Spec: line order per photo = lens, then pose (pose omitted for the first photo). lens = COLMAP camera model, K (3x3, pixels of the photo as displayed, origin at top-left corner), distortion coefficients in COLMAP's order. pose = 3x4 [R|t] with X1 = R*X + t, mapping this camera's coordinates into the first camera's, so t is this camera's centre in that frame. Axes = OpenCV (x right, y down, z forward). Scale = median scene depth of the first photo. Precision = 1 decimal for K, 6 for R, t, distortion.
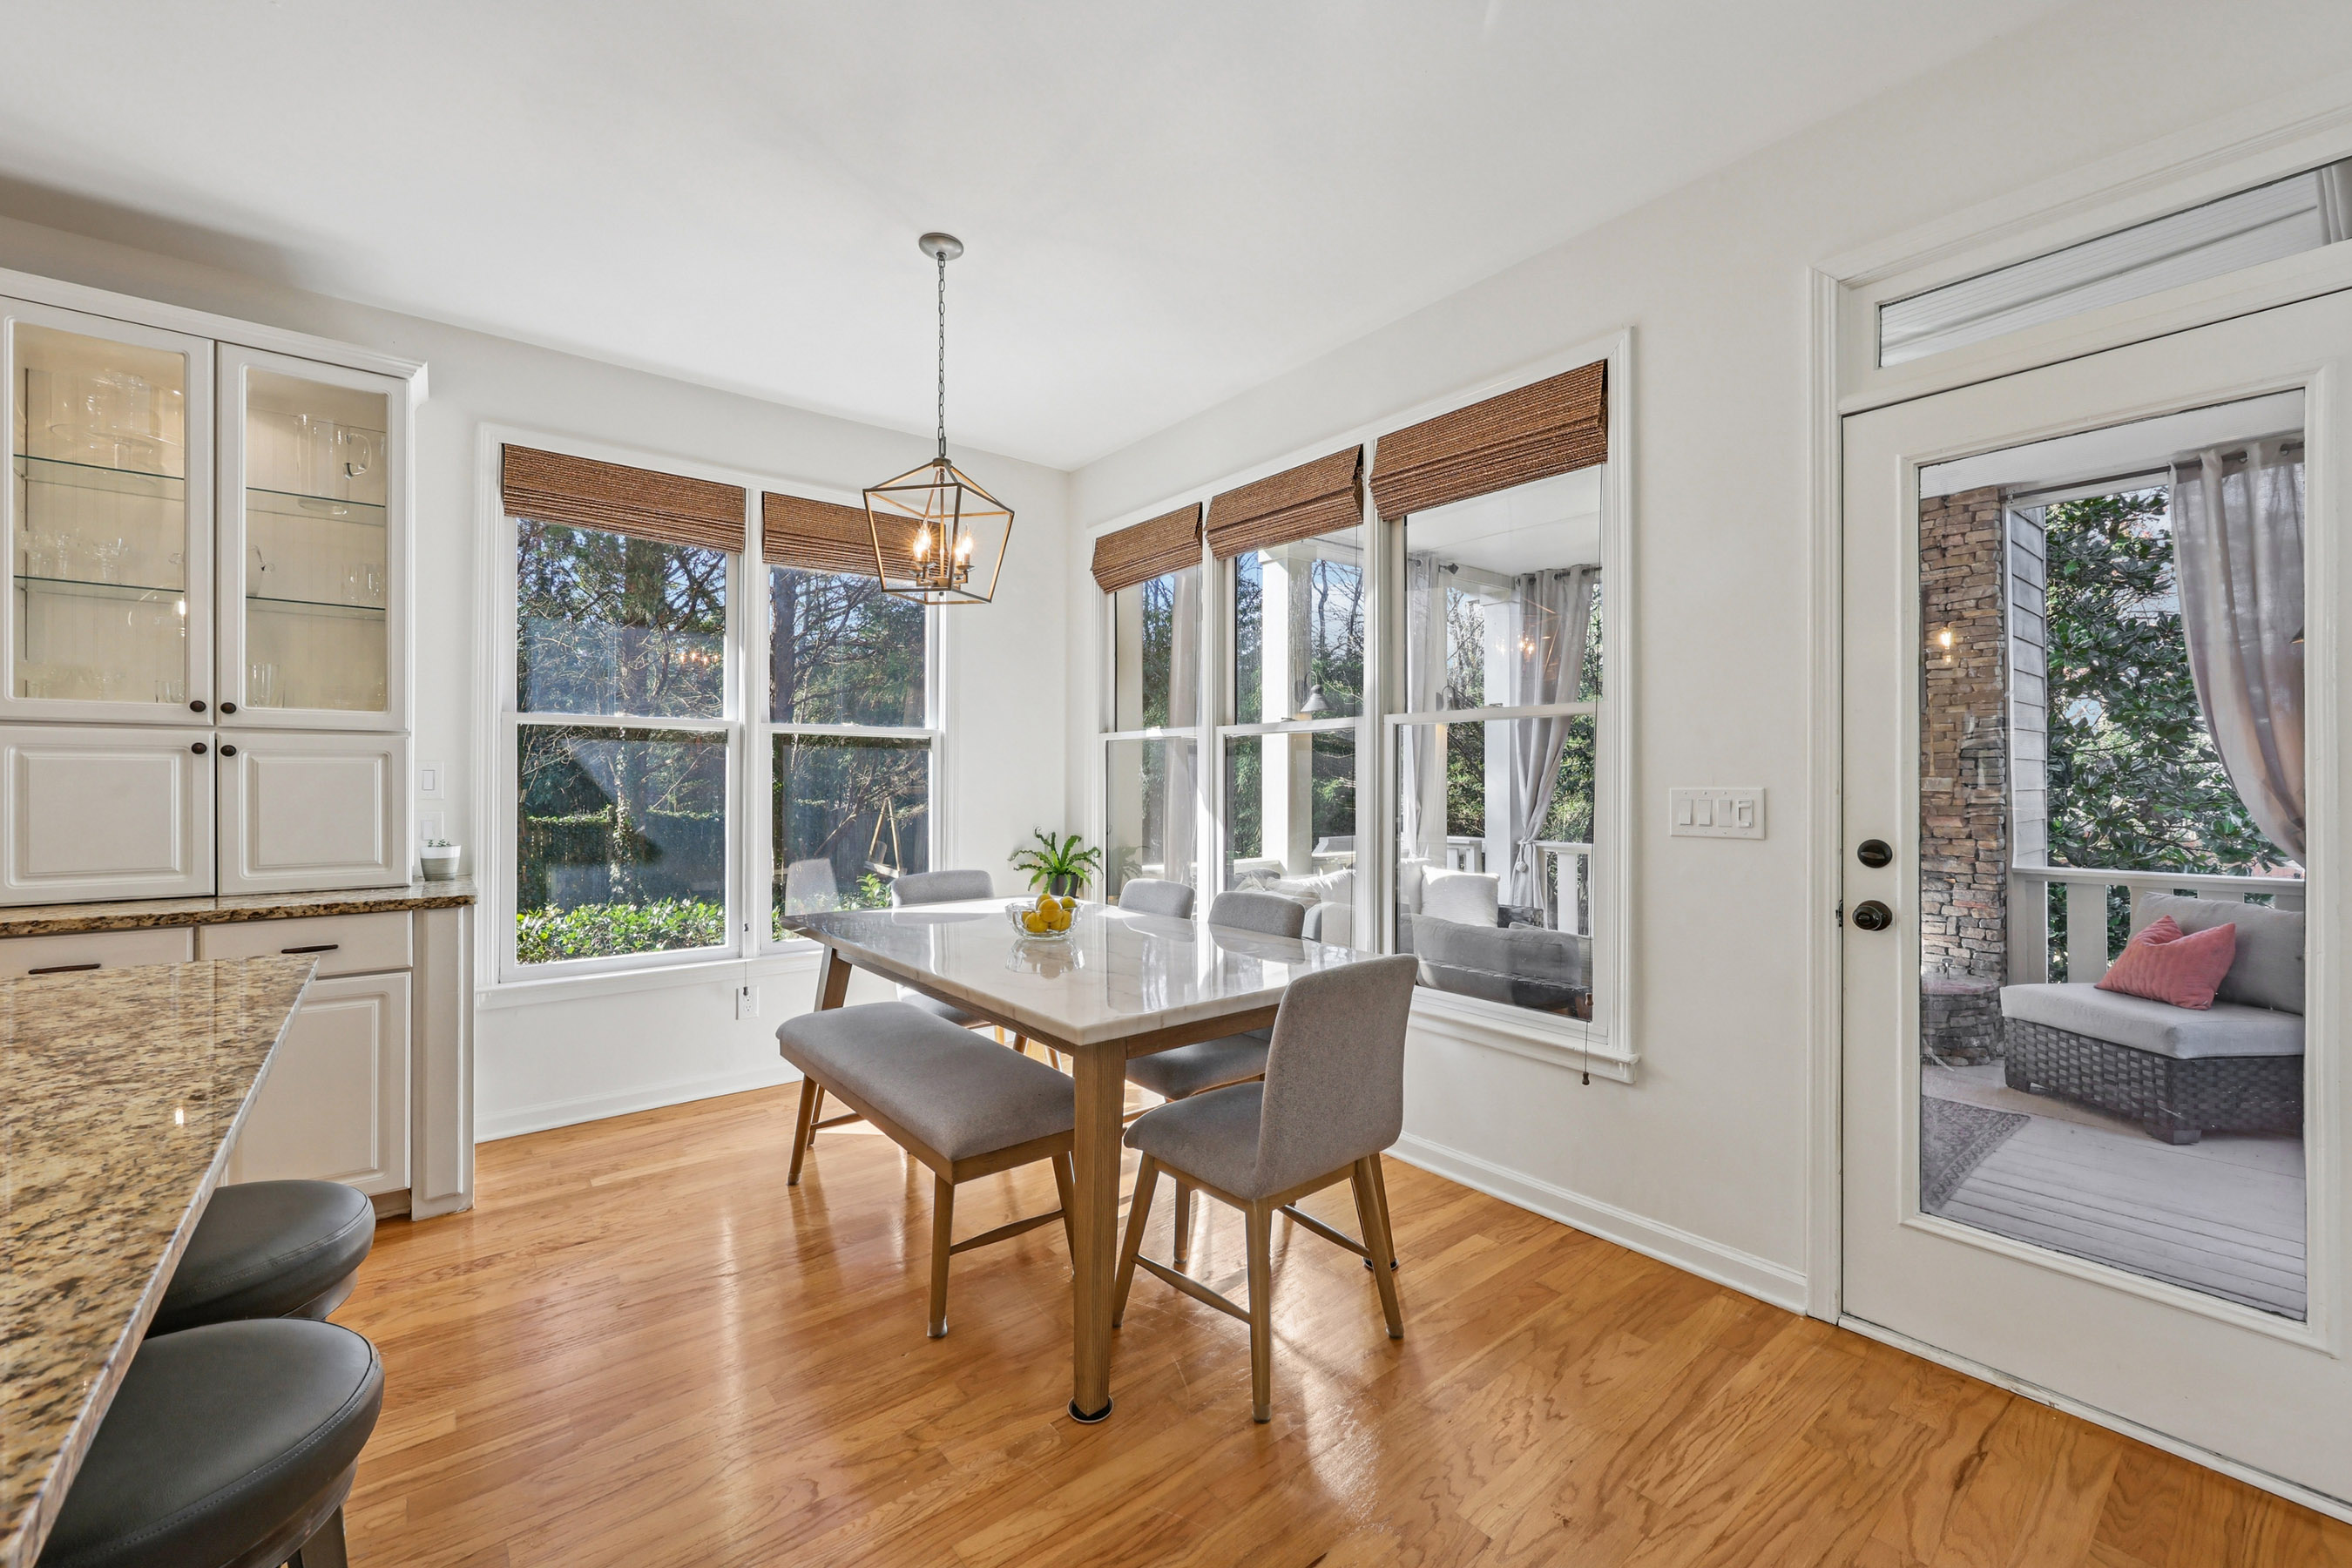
lens RADIAL K [[947.9, 0, 1178.5], [0, 947.9, 781.3], [0, 0, 1]] dist [-0.000193, -0.000127]
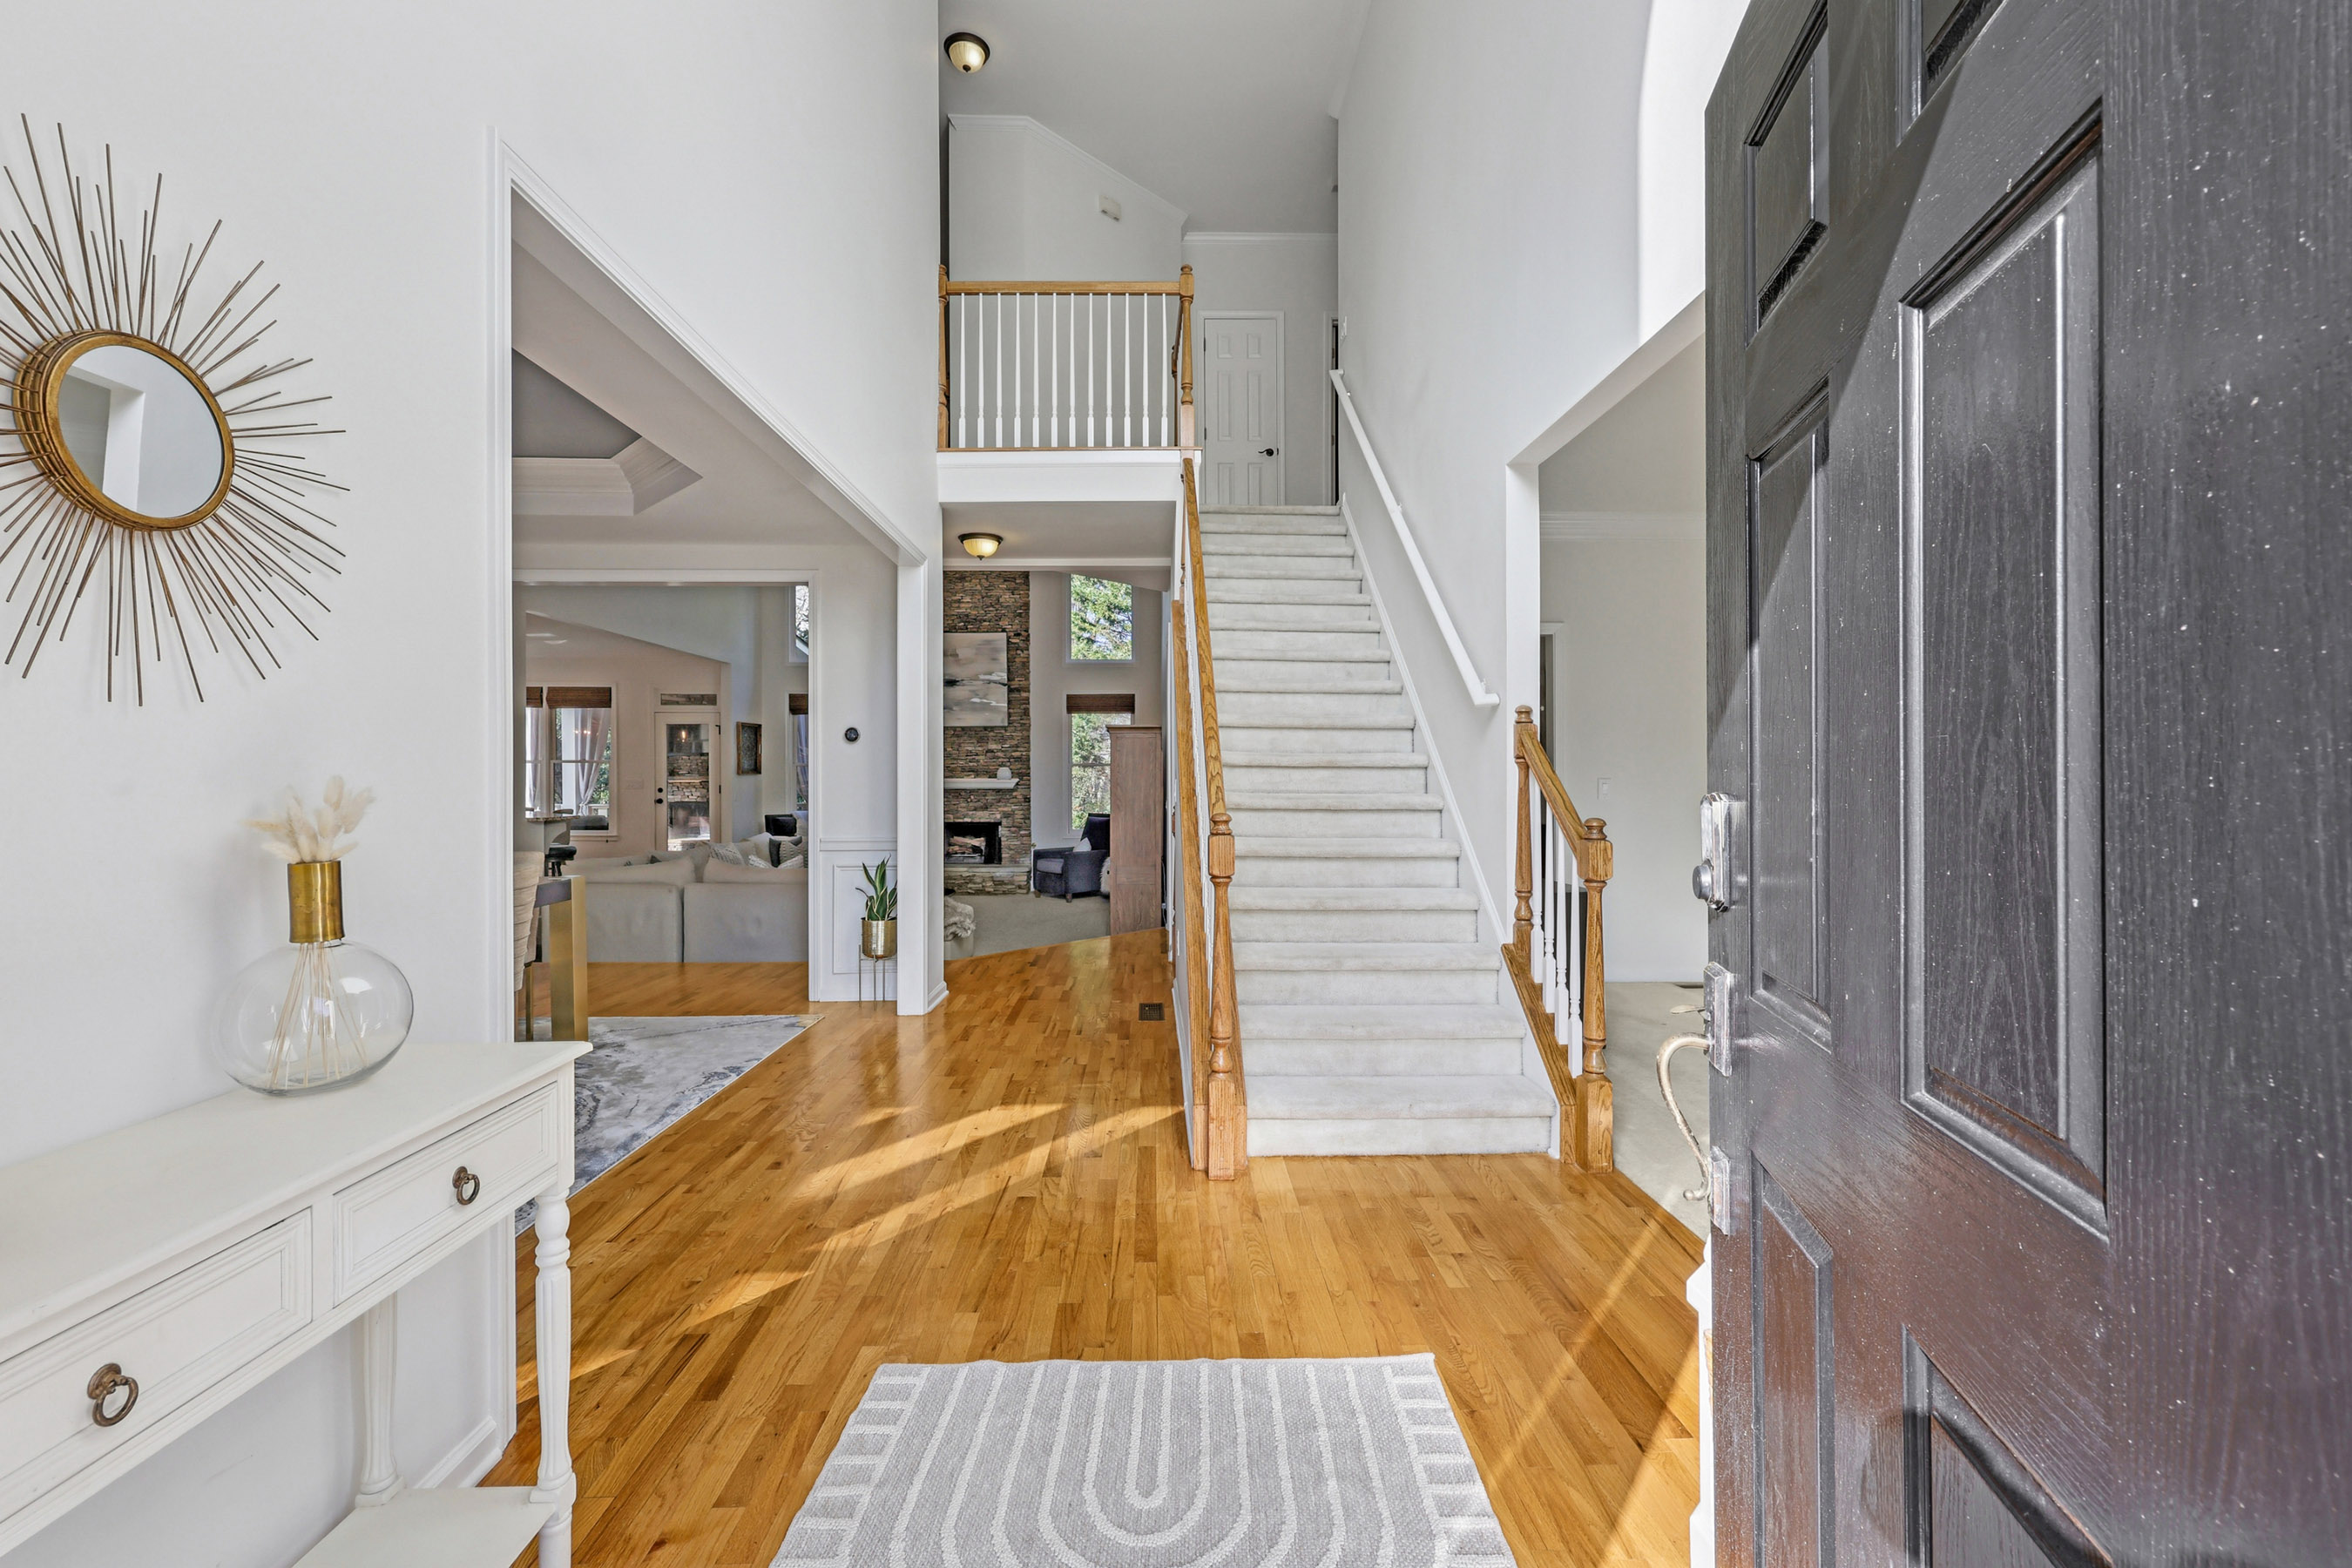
lens RADIAL K [[967.8, 0, 1174.3], [0, 967.8, 779.4], [0, 0, 1]] dist [0.002262, 0.000036]
pose [[0.606642, -0.005828, 0.794954, -1.229268], [0.003134, 0.999983, 0.004939, -0.005085], [-0.794969, -0.000505, 0.606650, -3.038145]]
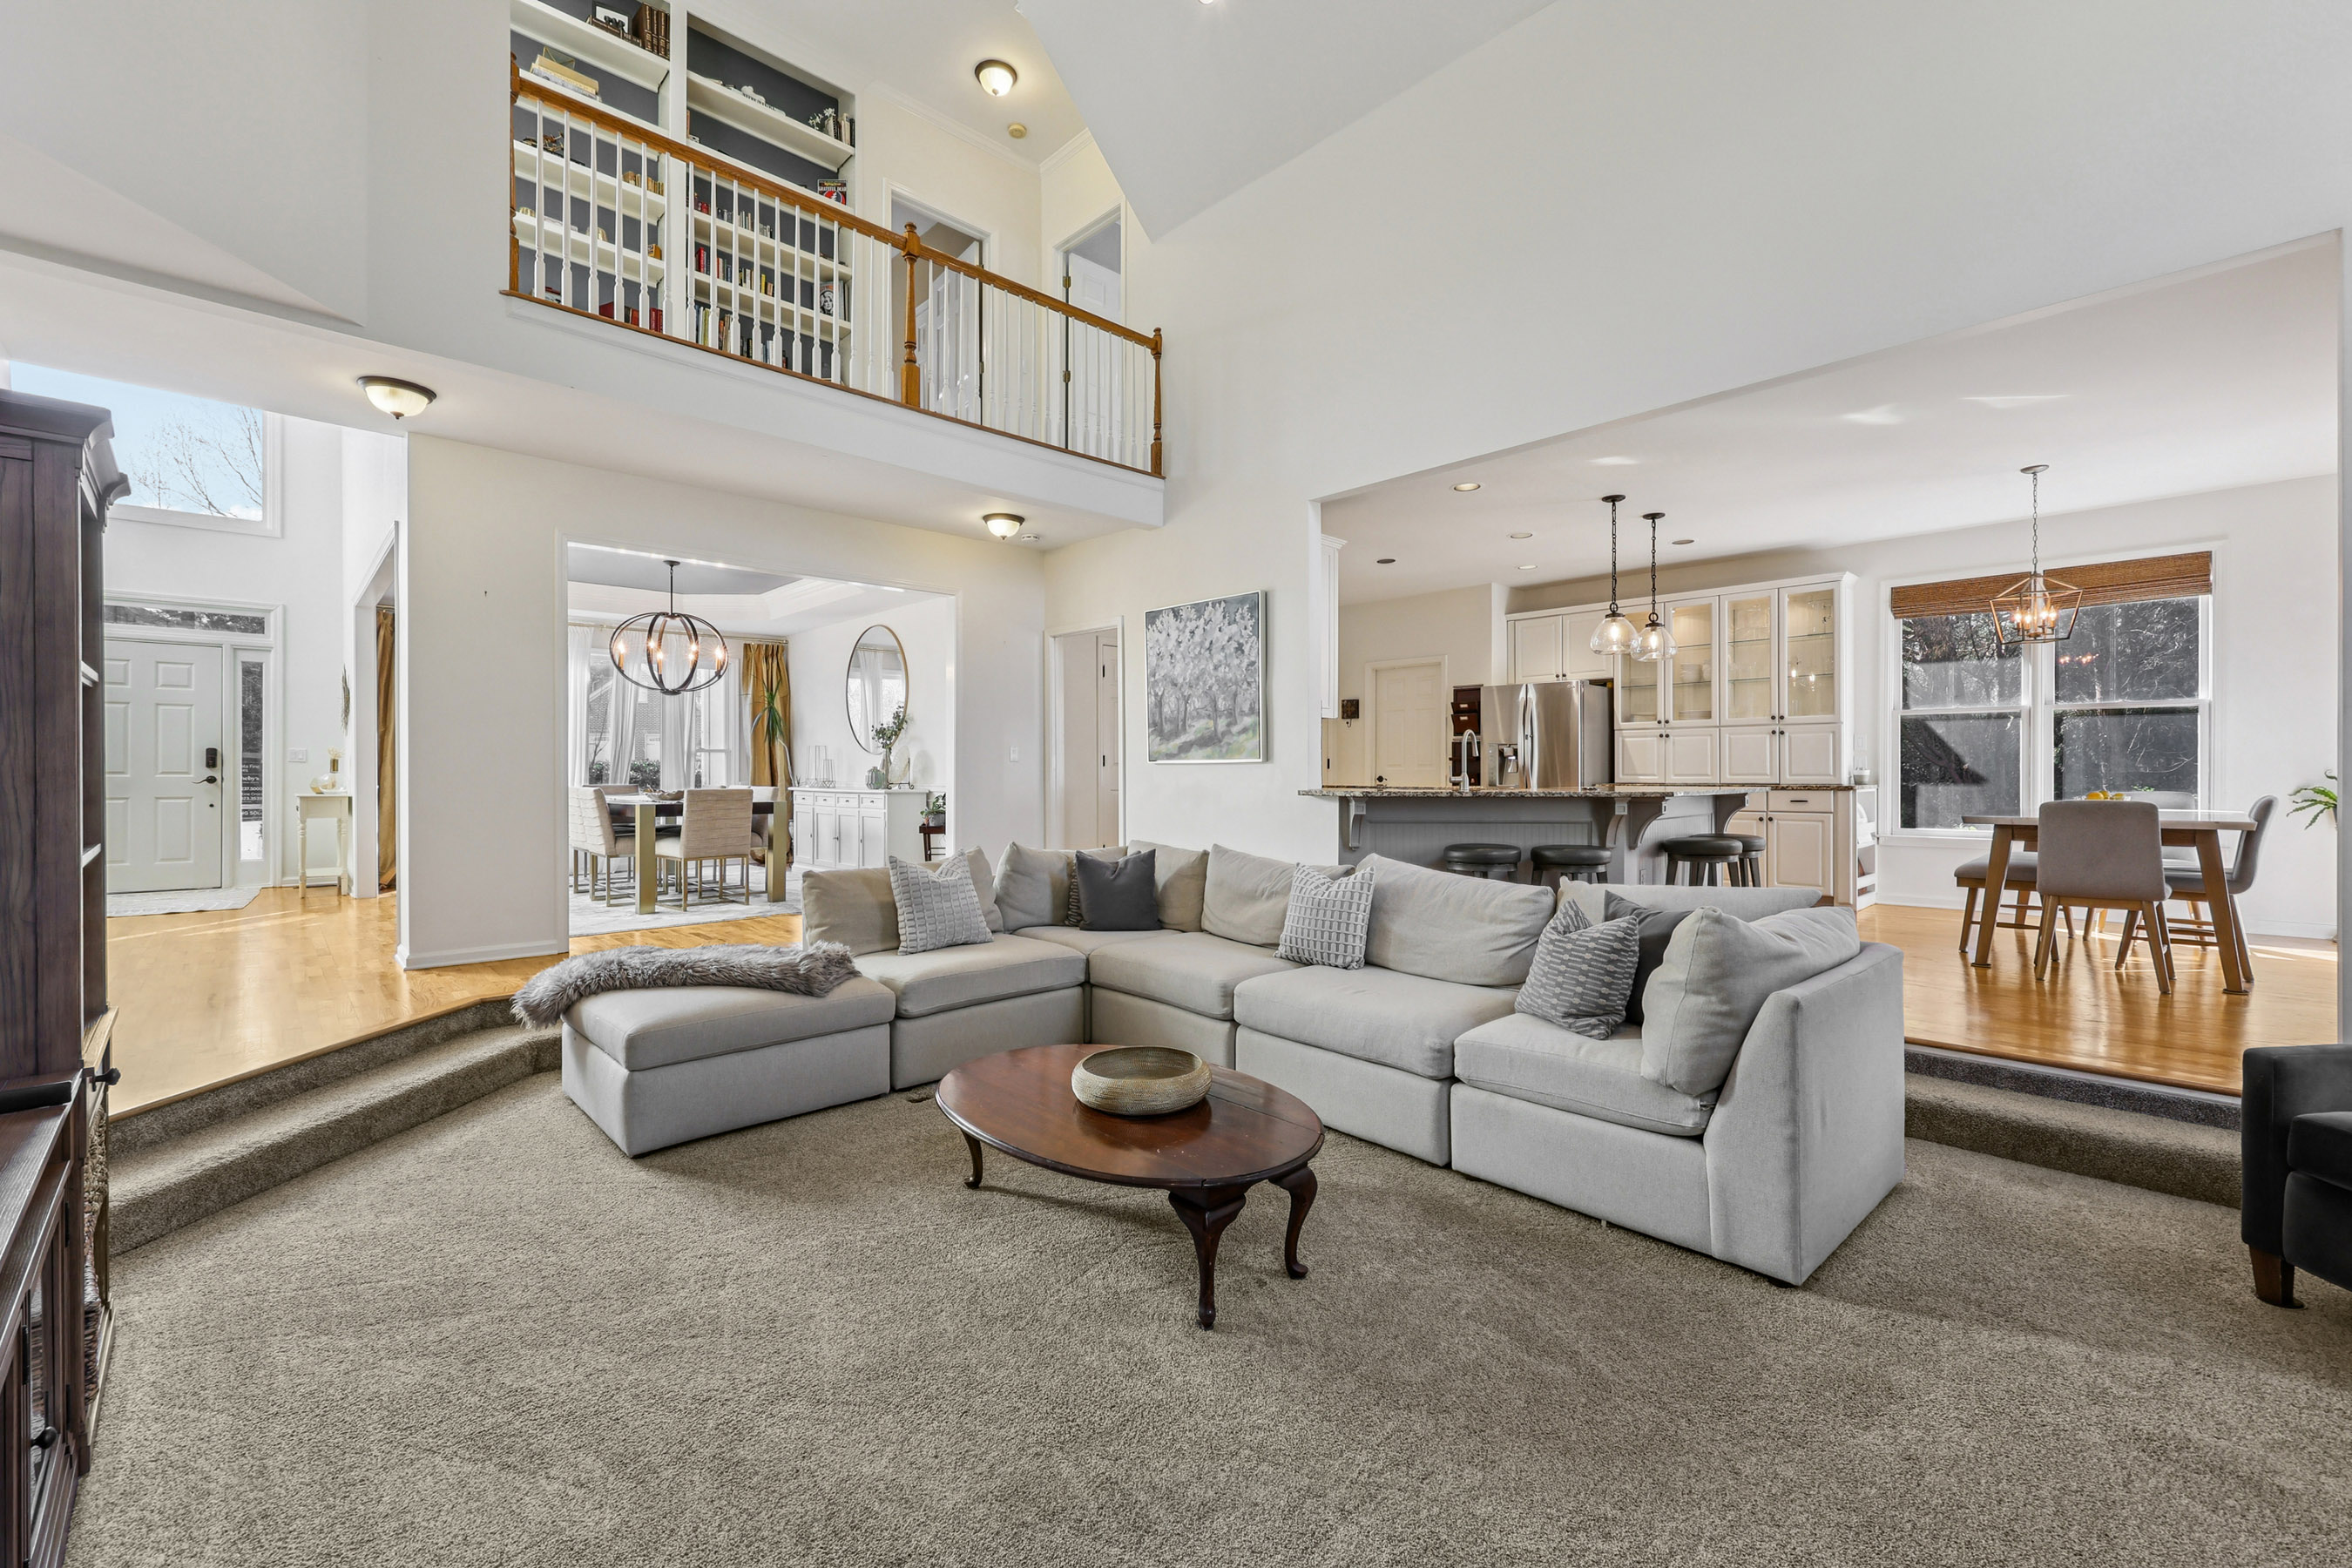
lens RADIAL K [[967.8, 0, 1174.3], [0, 967.8, 779.4], [0, 0, 1]] dist [0.002262, 0.000036]
pose [[0.083189, 0.003740, -0.996527, 1.299410], [0.001307, 0.999992, 0.003862, 0.070435], [0.996533, -0.001624, 0.083184, -0.789028]]
